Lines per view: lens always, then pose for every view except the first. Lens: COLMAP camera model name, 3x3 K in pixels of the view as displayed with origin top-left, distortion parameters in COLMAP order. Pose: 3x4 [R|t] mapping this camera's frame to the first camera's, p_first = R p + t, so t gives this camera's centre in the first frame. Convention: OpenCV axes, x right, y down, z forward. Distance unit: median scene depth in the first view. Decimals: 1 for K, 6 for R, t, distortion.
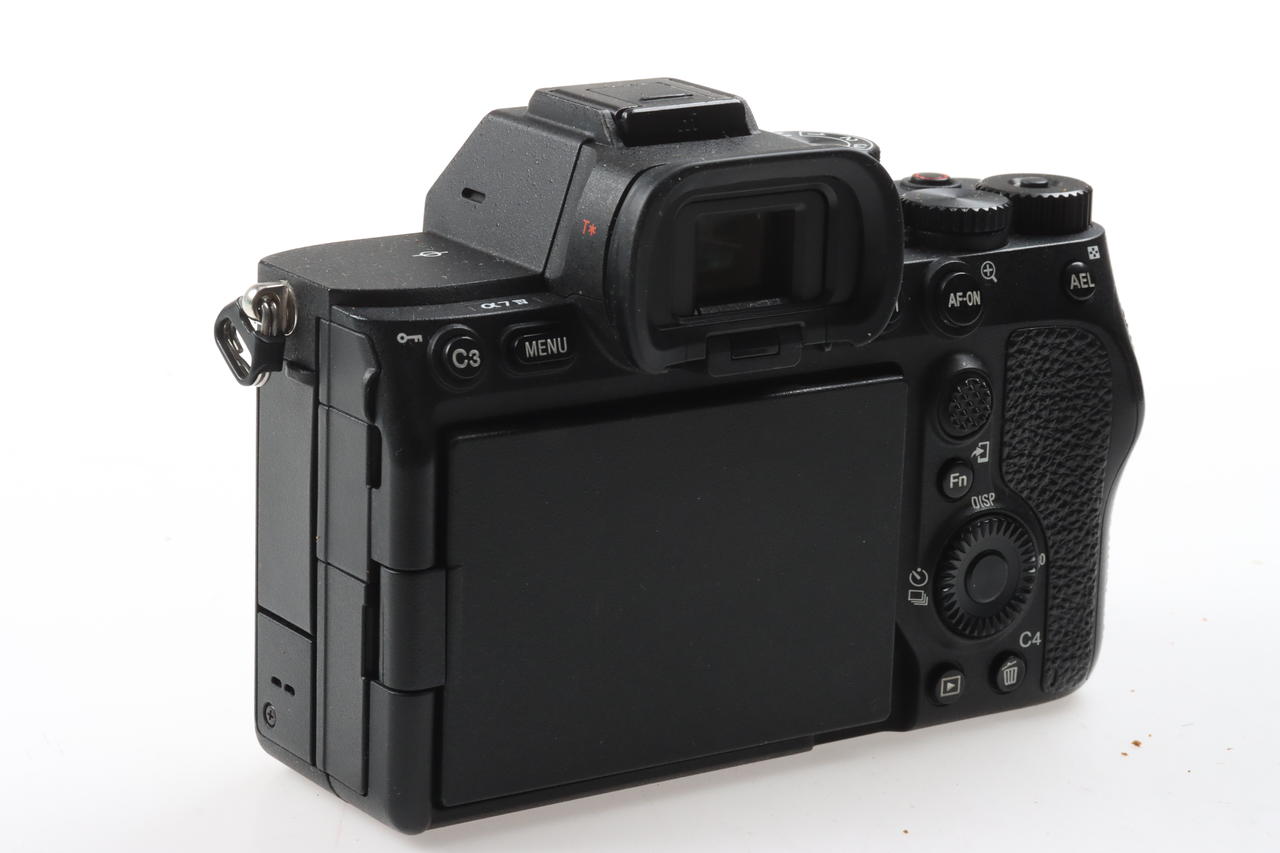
lens RADIAL K [[3987.2, 0, 639.9], [0, 3987.2, 426.6], [0, 0, 1]] dist [-0.122161, 0.000000]
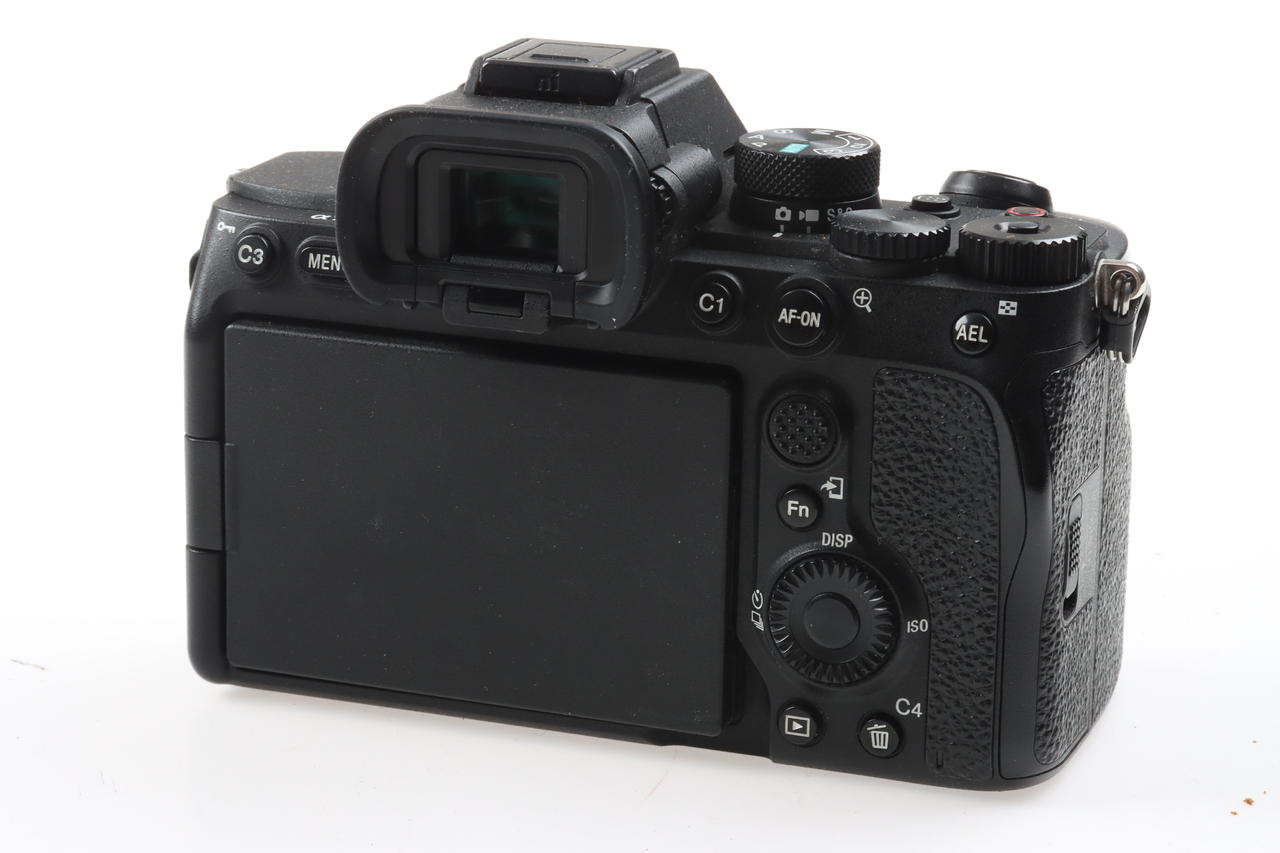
lens RADIAL K [[3987.2, 0, 639.9], [0, 3987.2, 426.2], [0, 0, 1]] dist [-0.122161, 0.000000]
pose [[0.589581, 0.203312, -0.781702, 0.793142], [-0.207591, 0.973434, 0.096609, -0.089290], [0.780577, 0.105315, 0.616124, 0.384309]]
